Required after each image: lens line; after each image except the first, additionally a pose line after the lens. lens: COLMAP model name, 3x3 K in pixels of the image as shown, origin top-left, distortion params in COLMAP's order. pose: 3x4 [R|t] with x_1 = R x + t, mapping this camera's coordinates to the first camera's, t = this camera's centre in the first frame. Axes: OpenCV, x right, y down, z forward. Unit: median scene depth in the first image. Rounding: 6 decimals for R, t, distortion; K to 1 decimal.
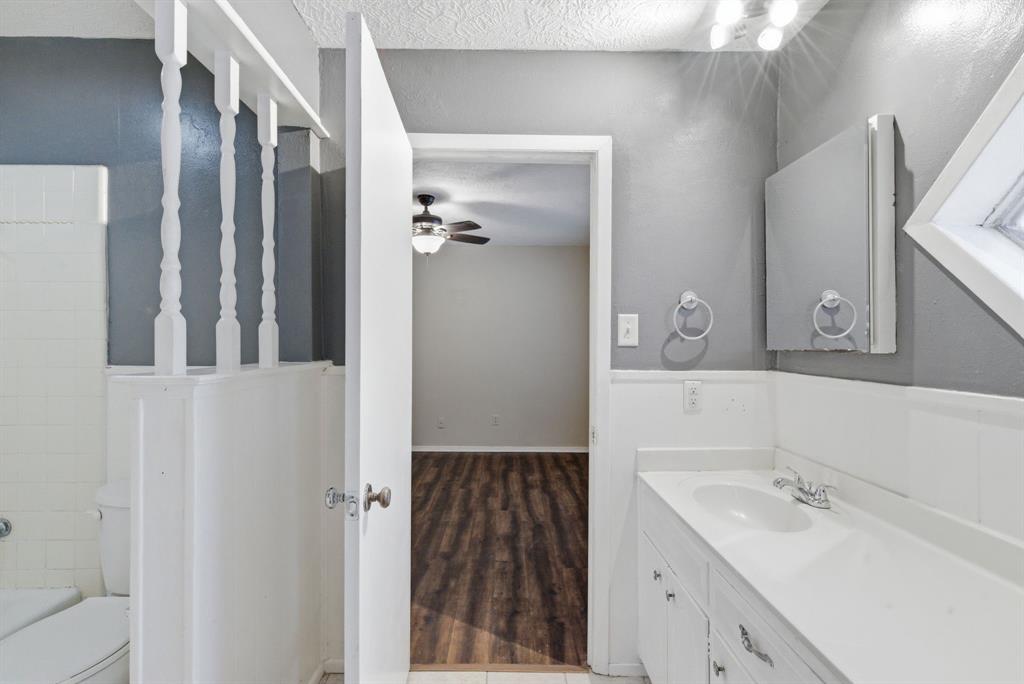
lens RADIAL K [[466.4, 0, 505.8], [0, 466.4, 346.1], [0, 0, 1]] dist [-0.000619, -0.000699]
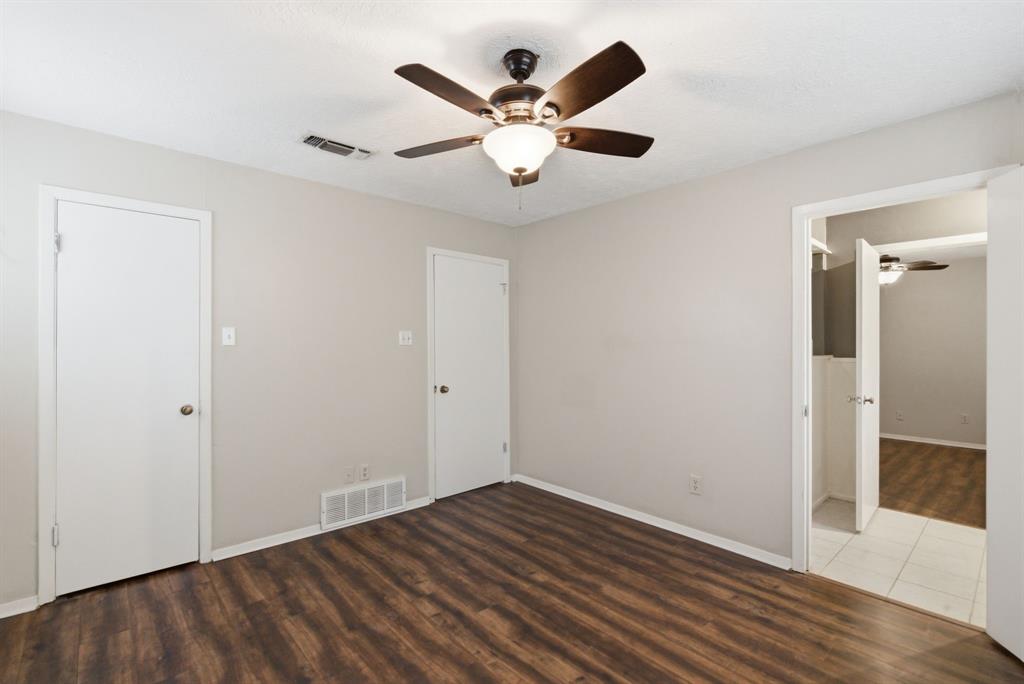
lens RADIAL K [[466.4, 0, 505.8], [0, 466.4, 346.1], [0, 0, 1]] dist [-0.000619, -0.000699]
pose [[0.664608, -0.007271, -0.747157, 0.229584], [-0.004544, 0.999895, -0.013772, 0.022943], [0.747179, 0.012548, 0.664505, -1.533422]]
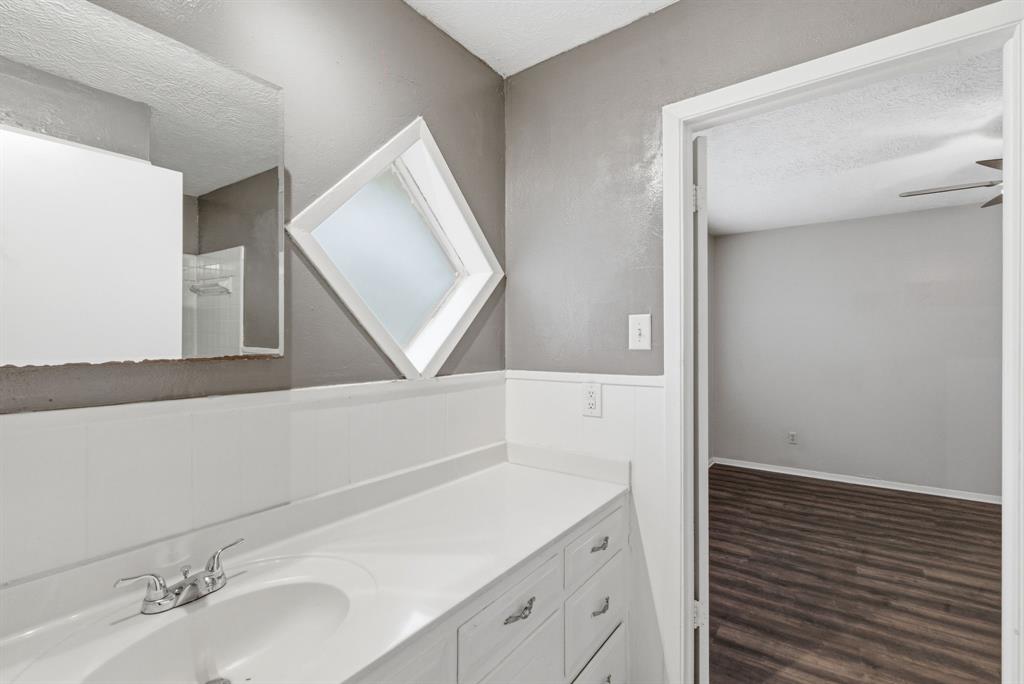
lens RADIAL K [[466.4, 0, 505.8], [0, 466.4, 346.1], [0, 0, 1]] dist [-0.000619, -0.000699]
pose [[-0.801454, -0.007143, 0.598013, -0.058209], [0.006447, 0.999767, 0.020581, -0.015025], [-0.598021, 0.020350, -0.801222, 0.985288]]
